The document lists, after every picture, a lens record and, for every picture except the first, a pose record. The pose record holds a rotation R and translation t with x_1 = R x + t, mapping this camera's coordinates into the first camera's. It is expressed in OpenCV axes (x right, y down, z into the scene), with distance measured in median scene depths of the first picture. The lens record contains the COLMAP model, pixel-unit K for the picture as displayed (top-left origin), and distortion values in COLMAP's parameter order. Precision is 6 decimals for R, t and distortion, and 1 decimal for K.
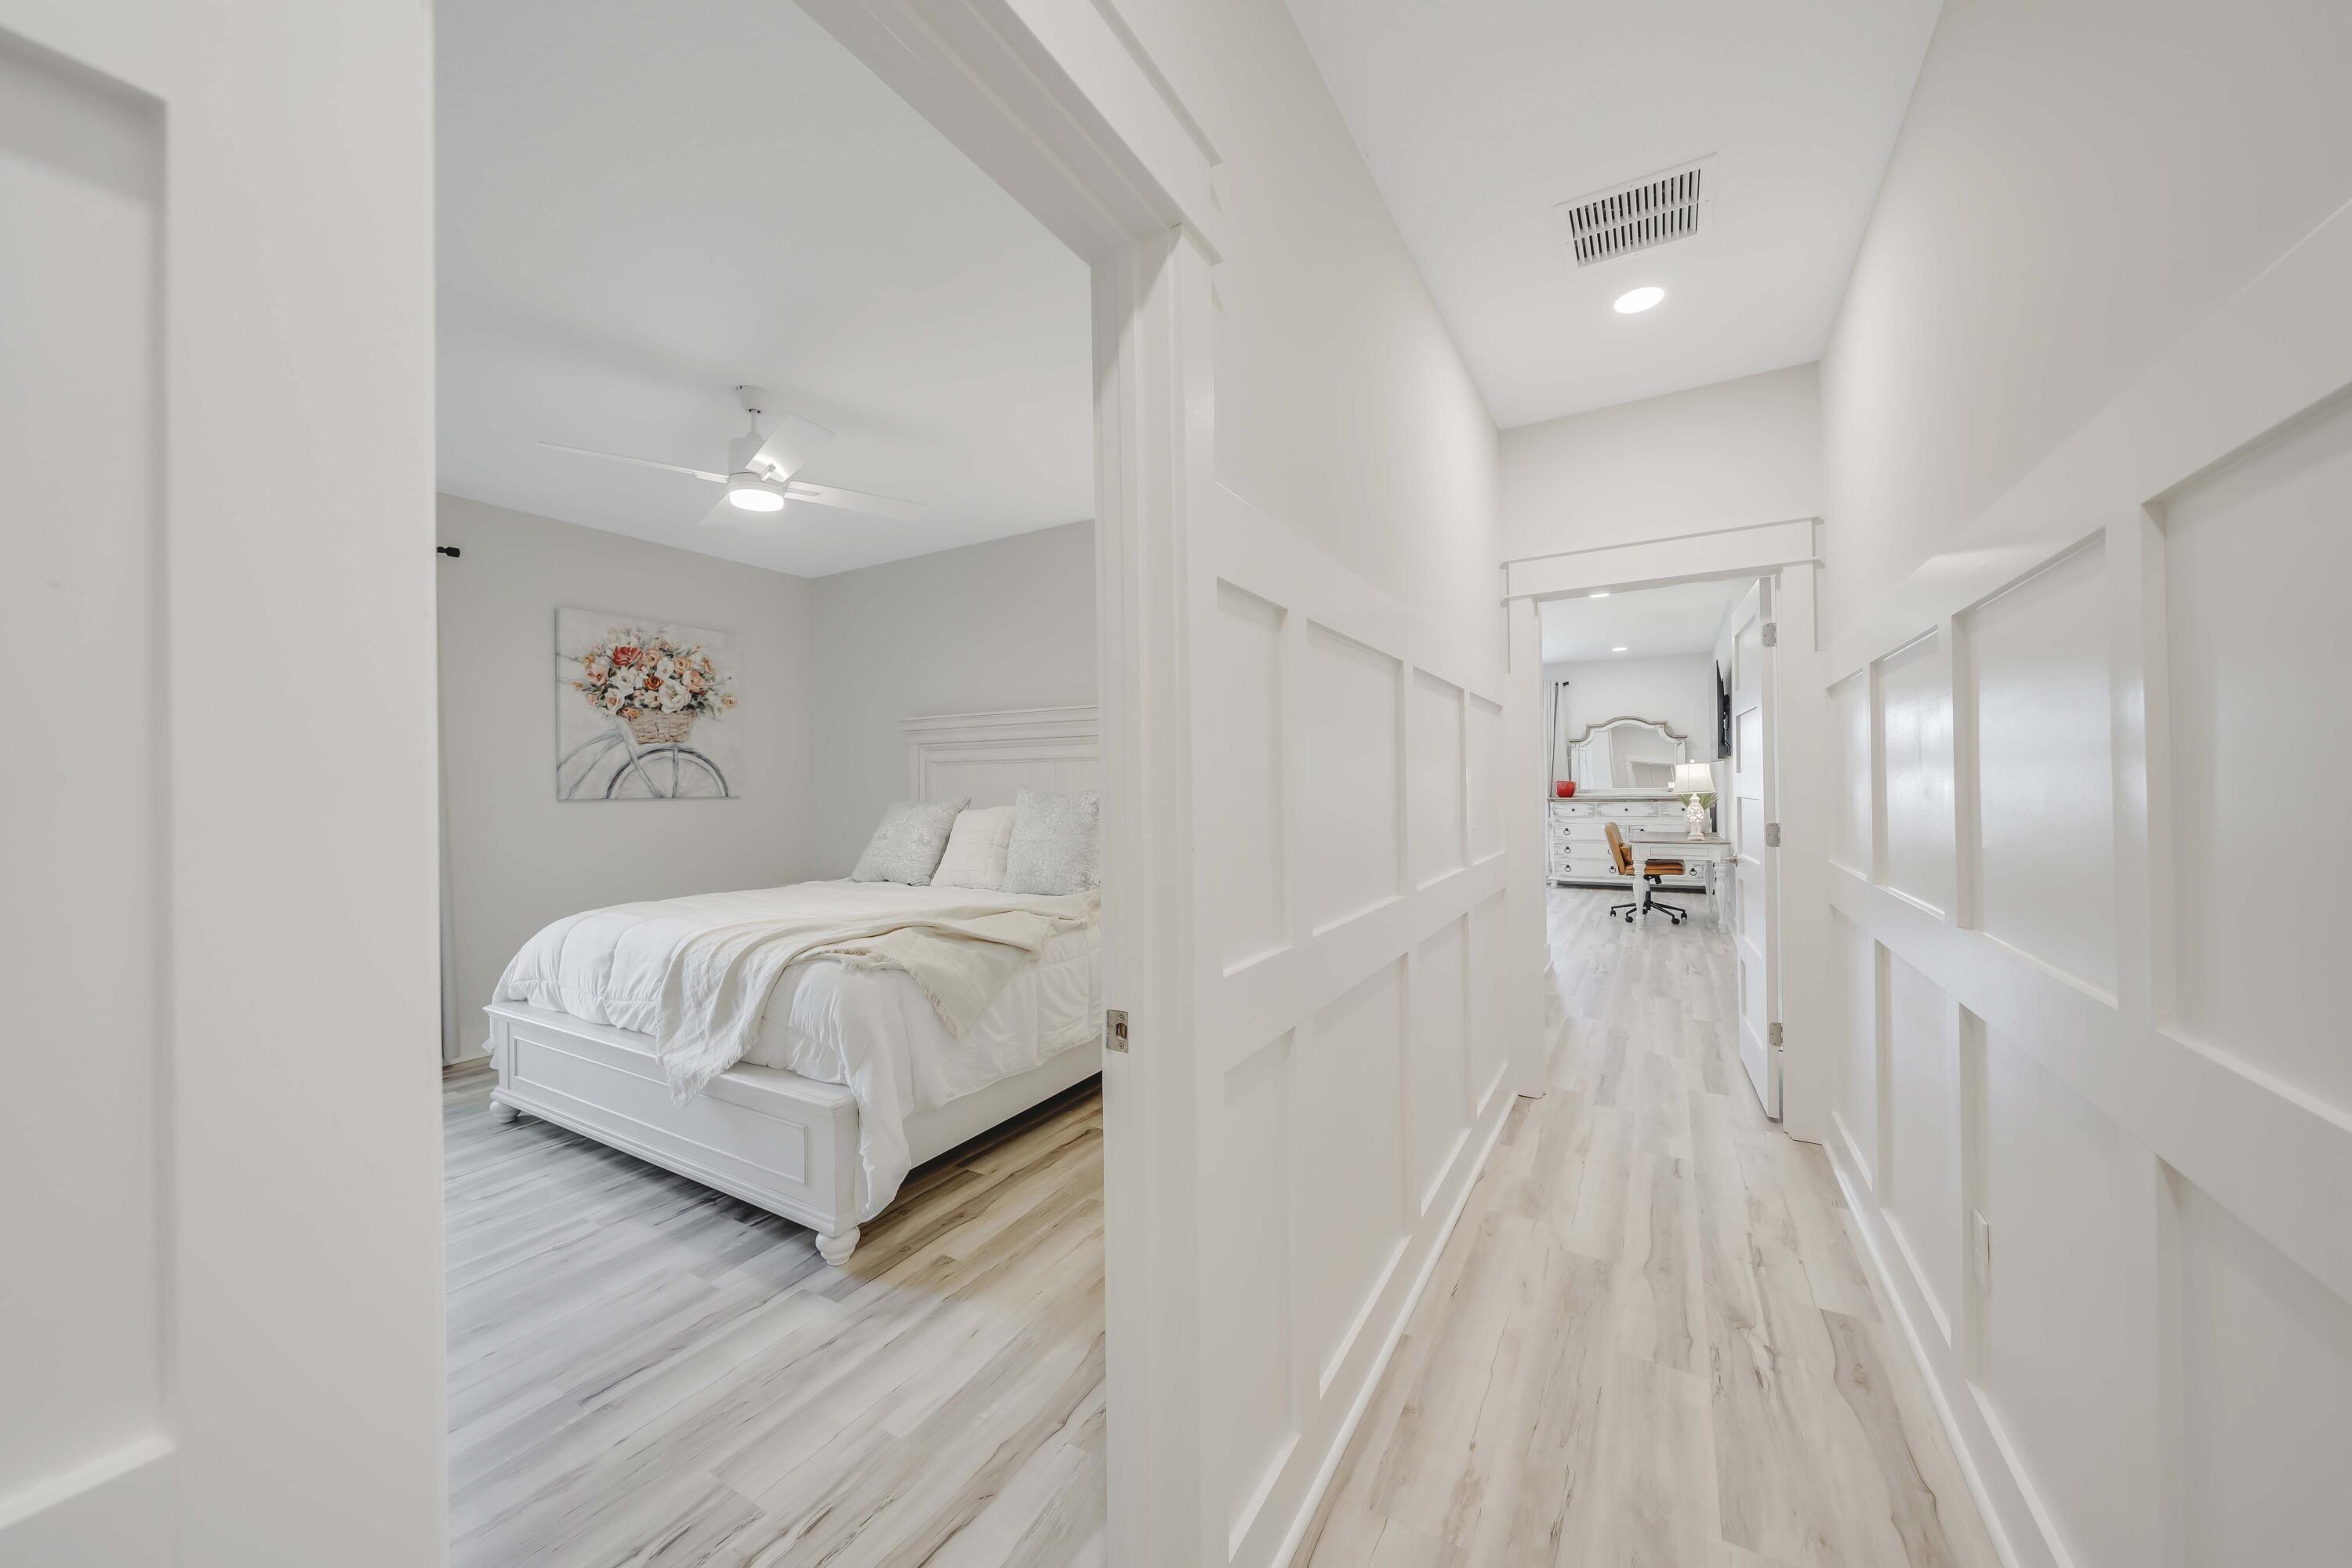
lens RADIAL K [[839.6, 0, 1160.3], [0, 839.6, 781.2], [0, 0, 1]] dist [-0.000333, -0.000010]
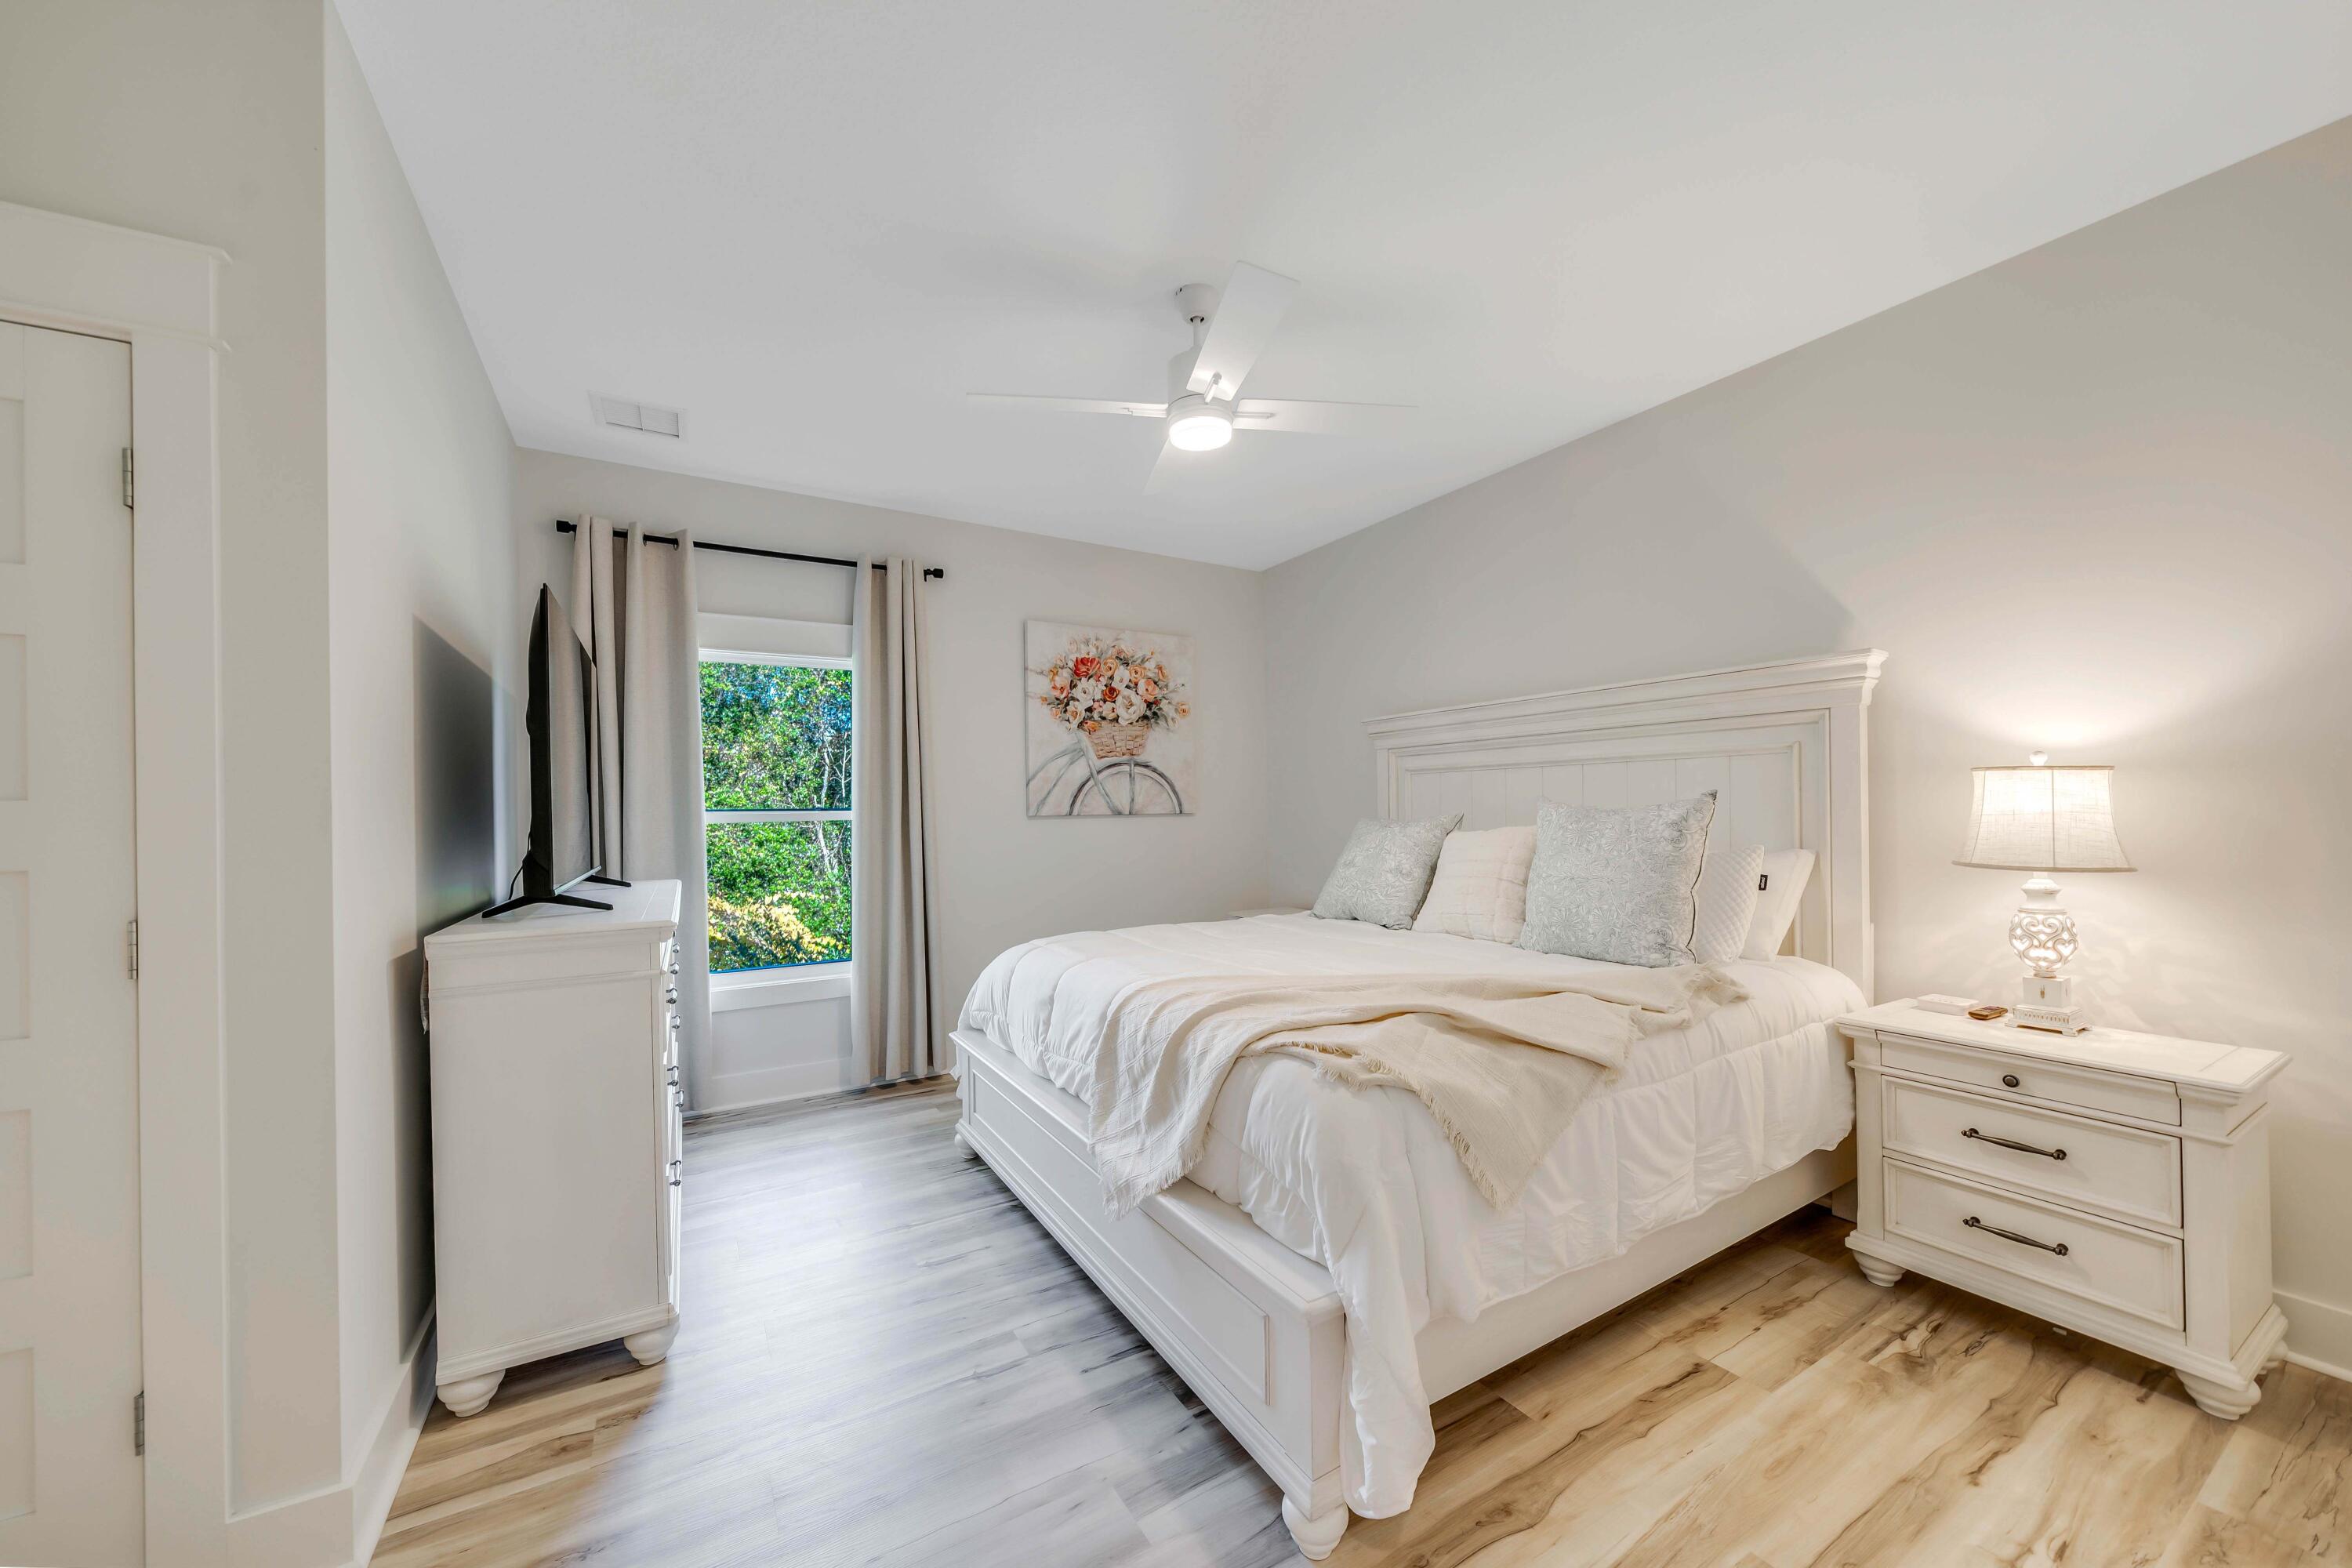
lens RADIAL K [[860.2, 0, 1173.6], [0, 860.2, 806.1], [0, 0, 1]] dist [-0.026684, -0.000067]
pose [[0.878704, -0.003593, -0.477354, -0.127085], [0.007721, 0.999948, 0.006686, 0.007018], [0.477305, -0.009561, 0.878686, 0.292419]]
